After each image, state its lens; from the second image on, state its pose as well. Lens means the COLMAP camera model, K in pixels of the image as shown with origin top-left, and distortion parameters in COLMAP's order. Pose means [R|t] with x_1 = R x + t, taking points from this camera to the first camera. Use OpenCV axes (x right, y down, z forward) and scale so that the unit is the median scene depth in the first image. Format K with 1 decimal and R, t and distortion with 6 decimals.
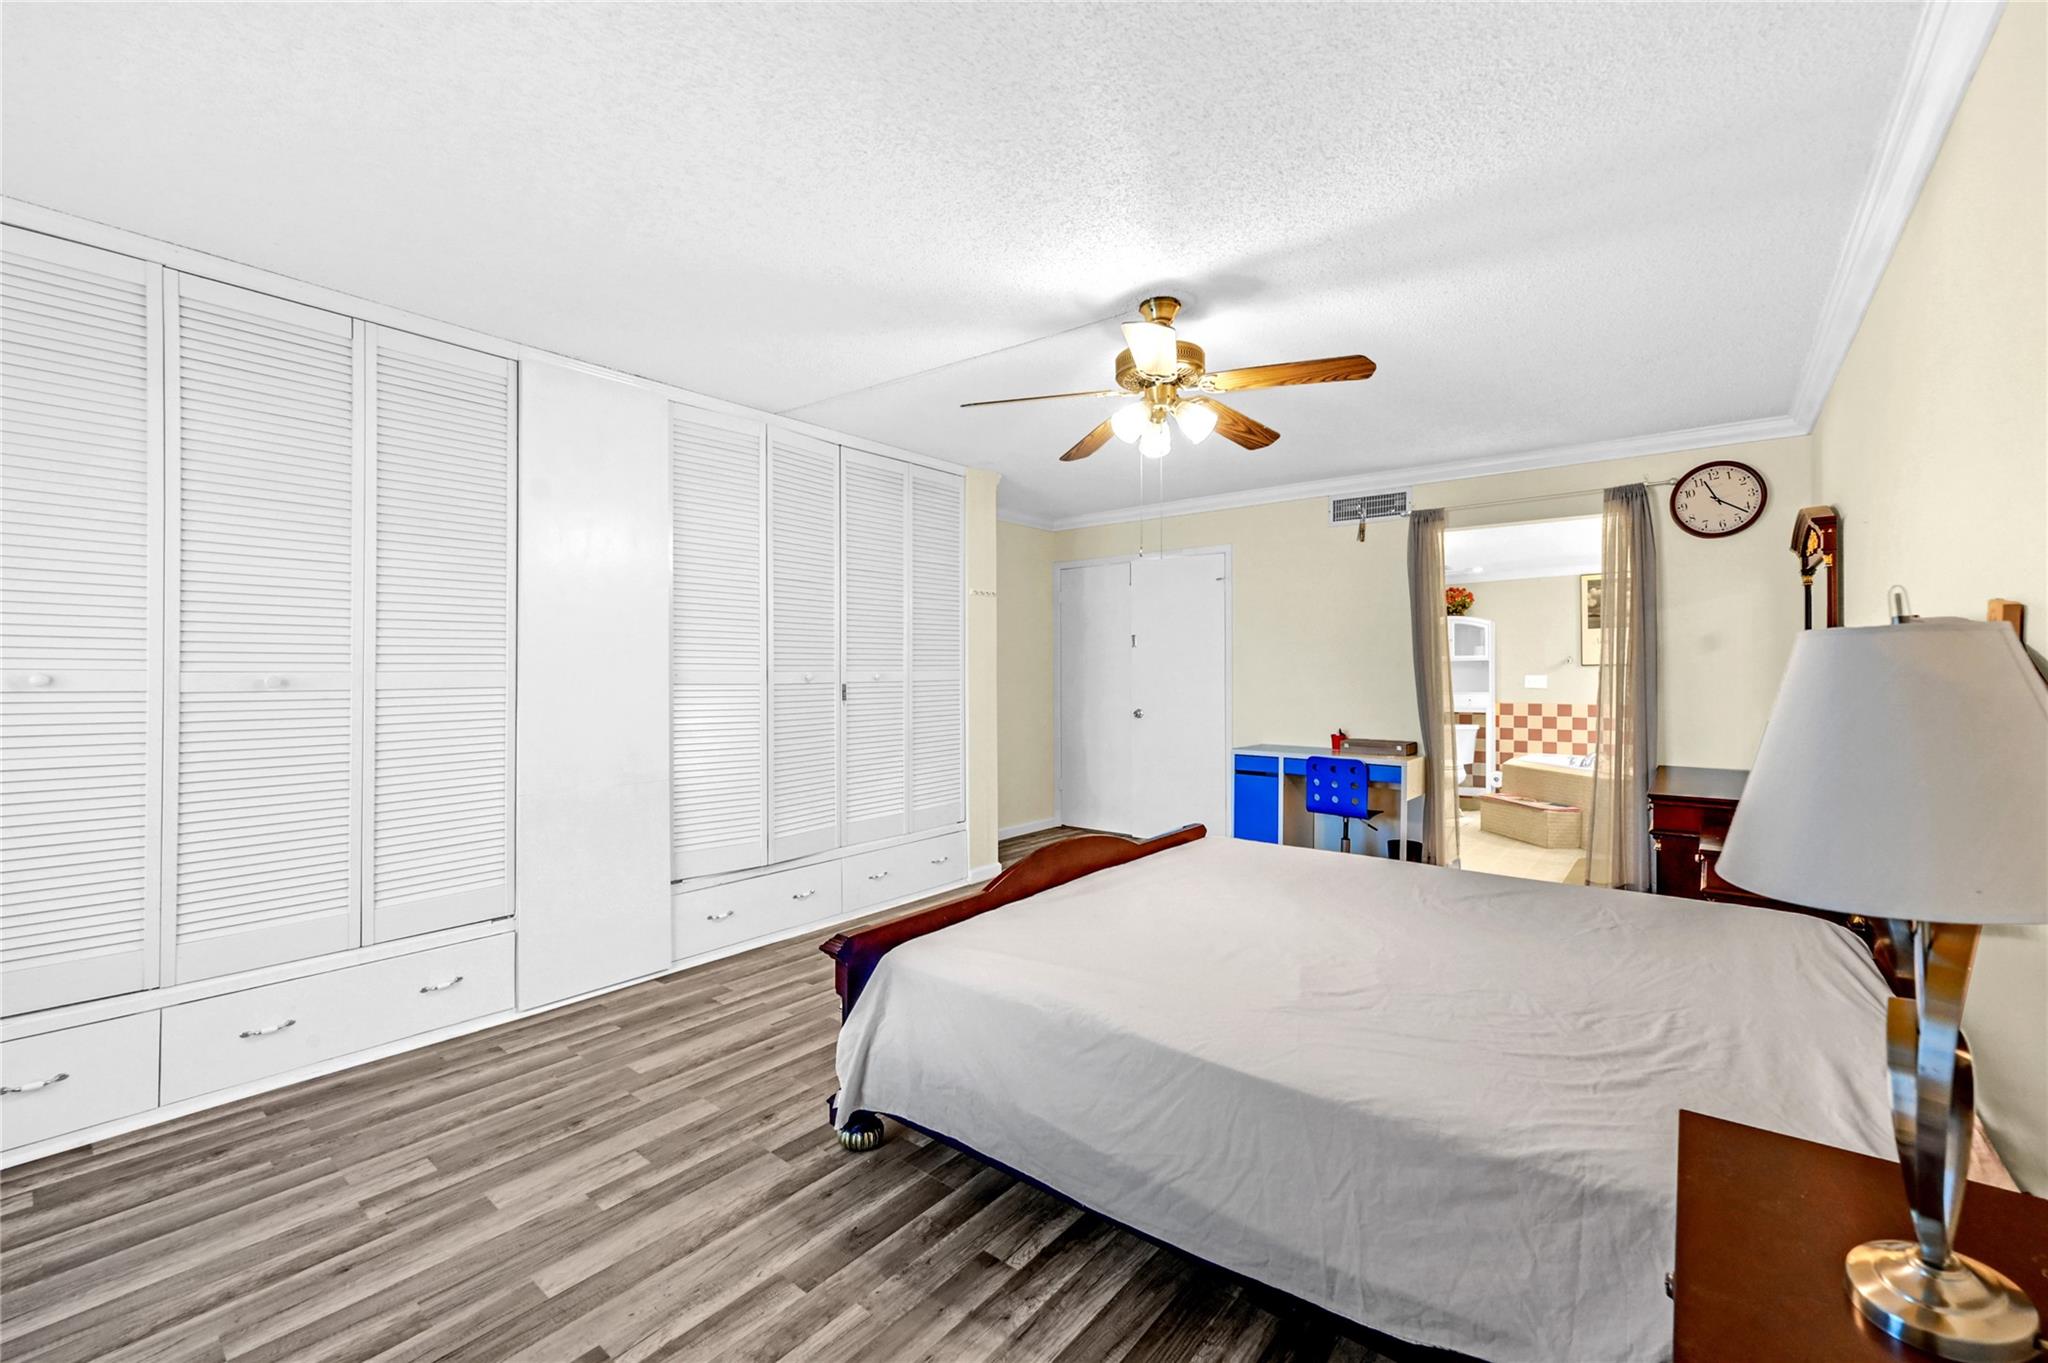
lens RADIAL K [[823.9, 0, 1030.2], [0, 823.9, 658.2], [0, 0, 1]] dist [-0.001362, -0.000018]
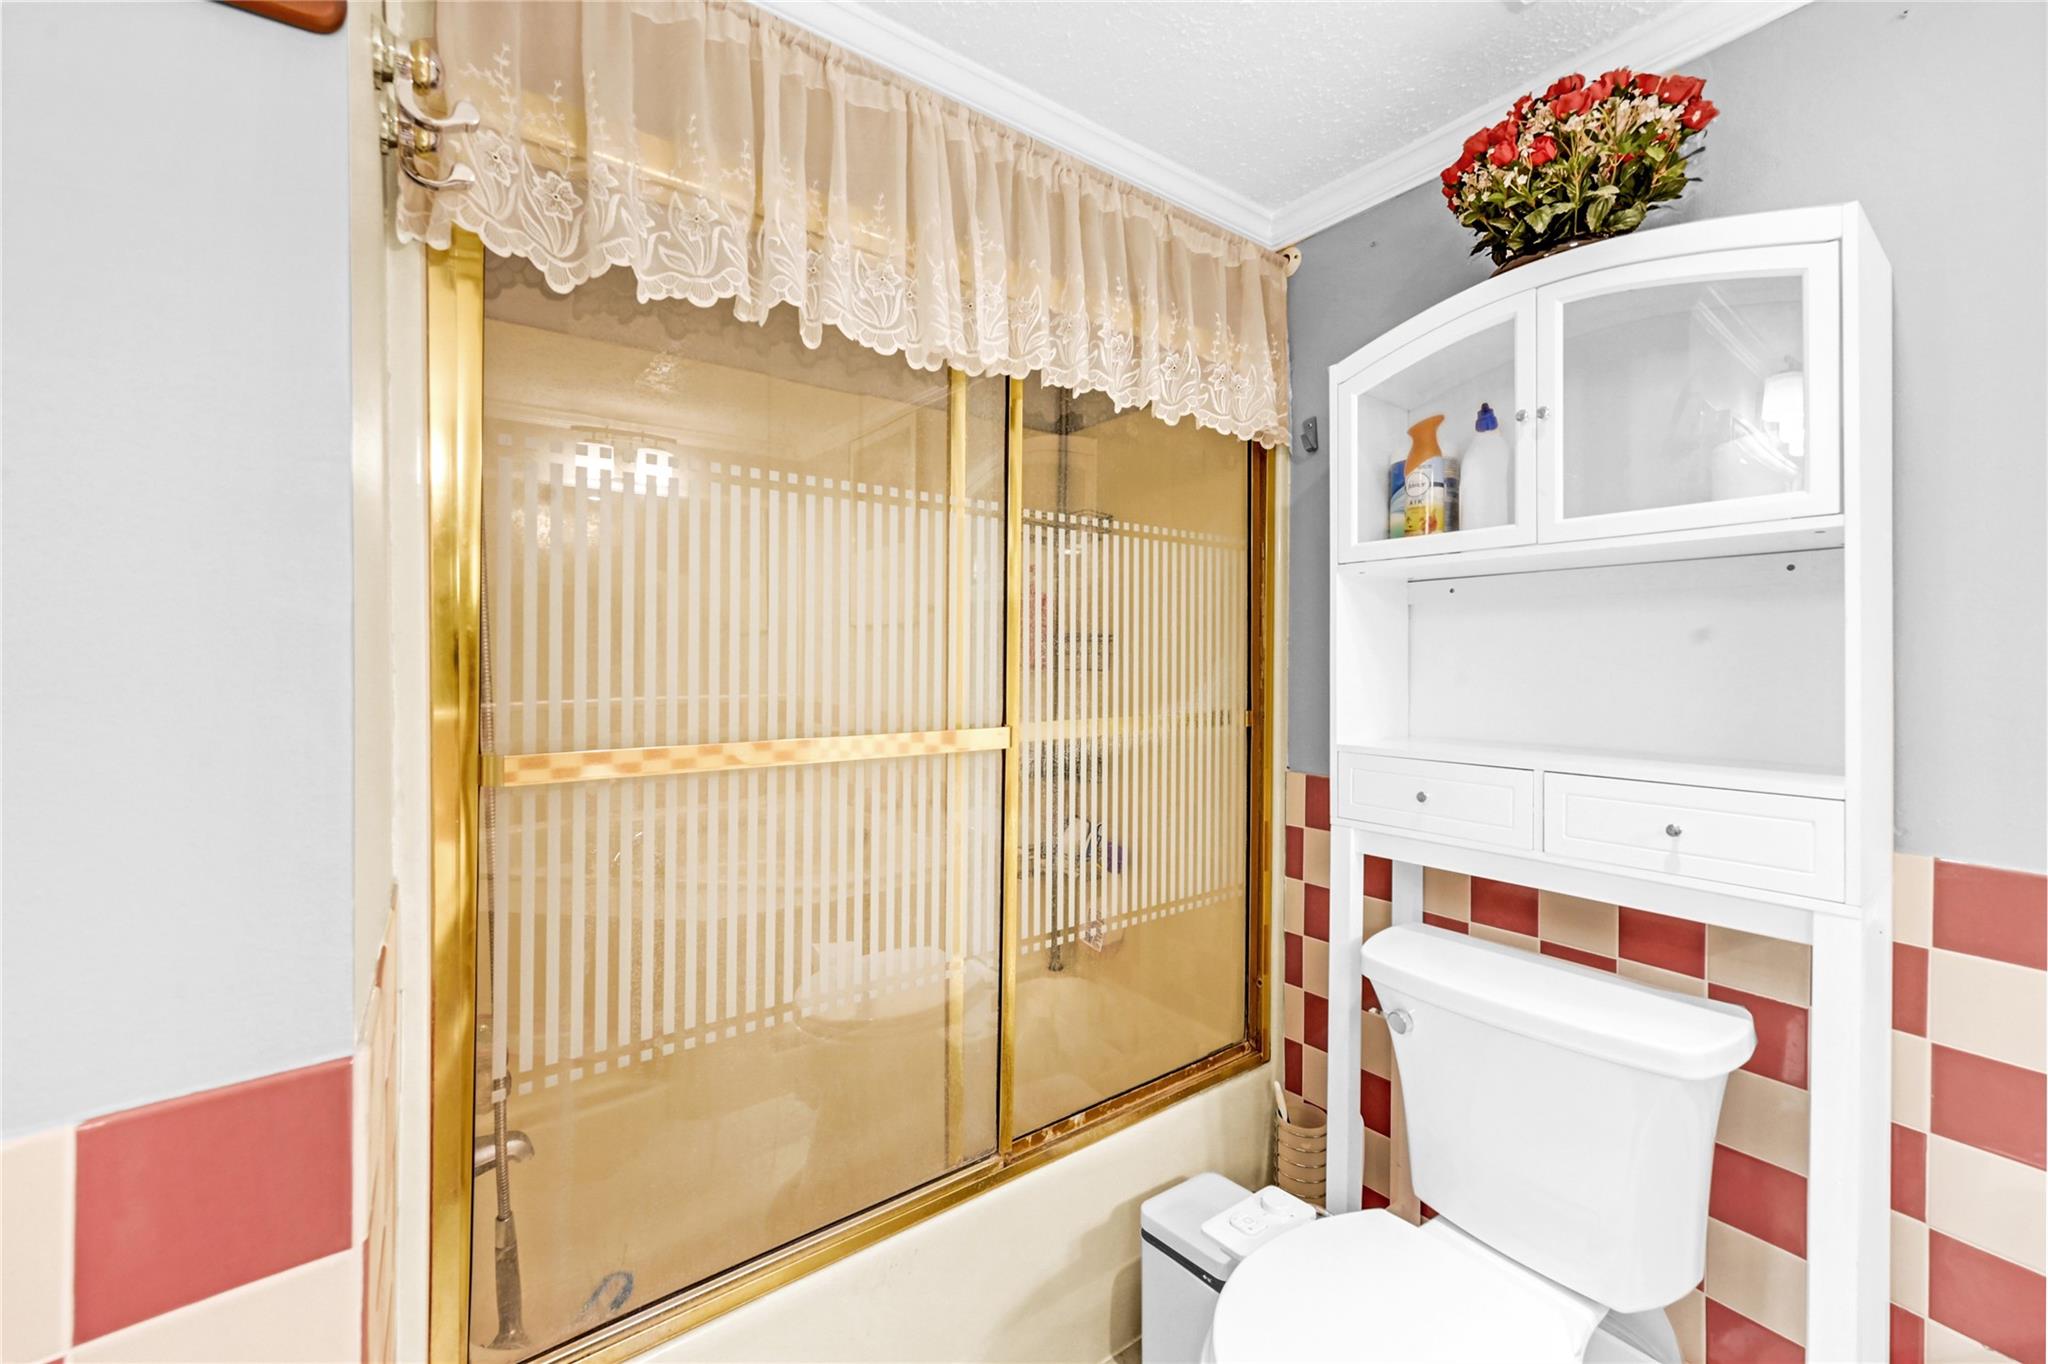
lens RADIAL K [[848.2, 0, 1013.0], [0, 848.2, 638.7], [0, 0, 1]] dist [-0.000434, -0.010232]
pose [[0.969769, 0.003440, -0.243999, 0.460115], [-0.002883, 0.999992, 0.002643, 0.018083], [0.244007, -0.001860, 0.969772, 0.836660]]
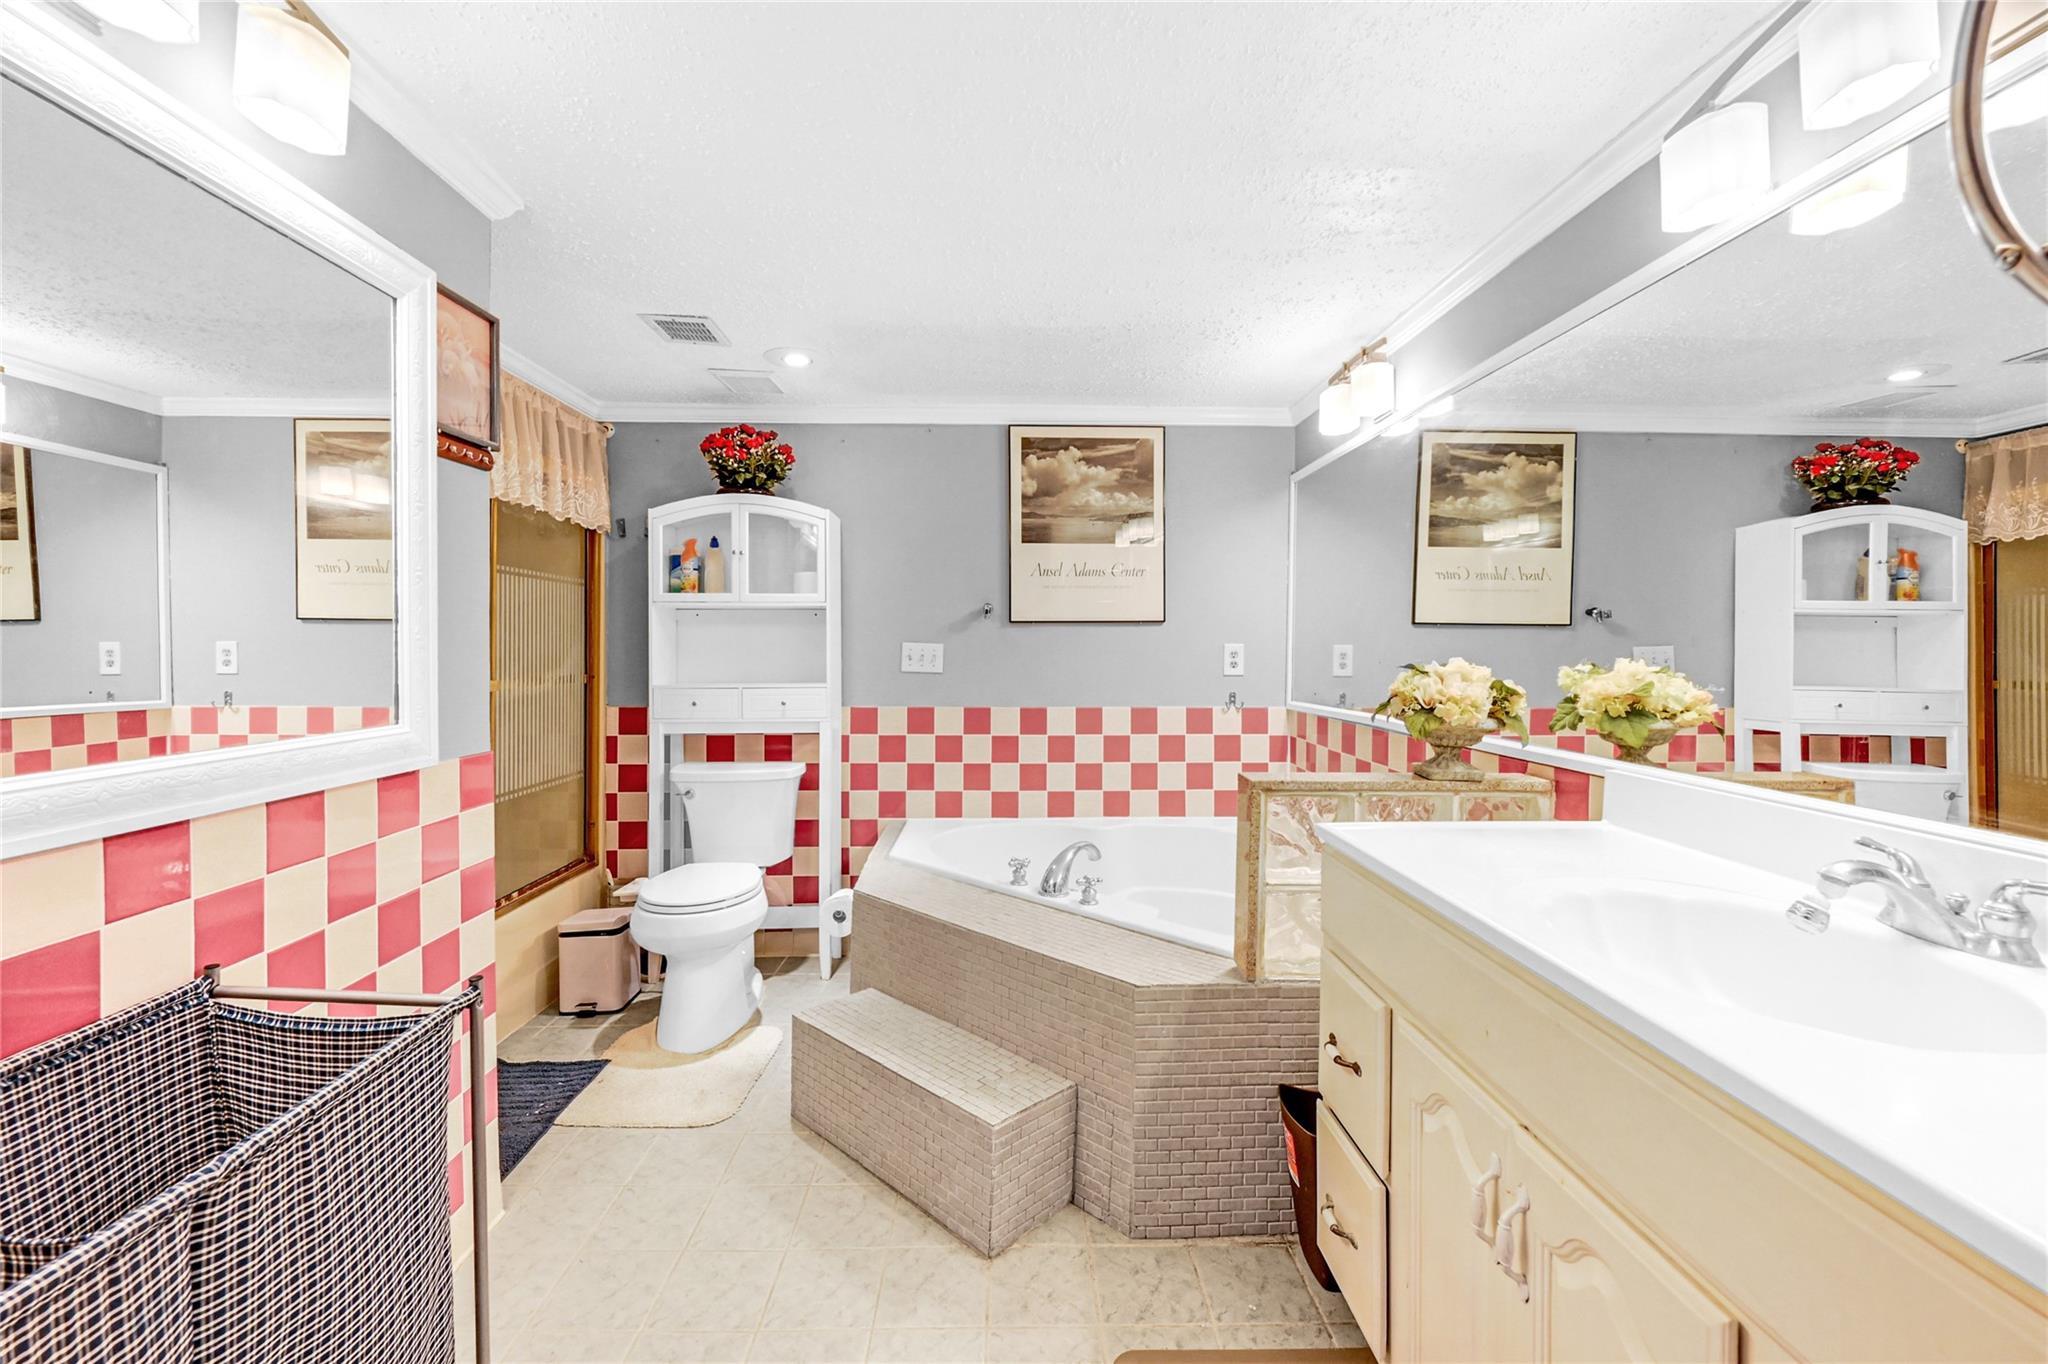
lens RADIAL K [[823.9, 0, 1030.2], [0, 823.9, 658.7], [0, 0, 1]] dist [-0.001362, -0.000018]
pose [[0.748492, -0.007028, 0.663107, 0.357409], [-0.012025, 0.999636, 0.024168, 0.017744], [-0.663035, -0.026063, 0.748134, 0.620153]]
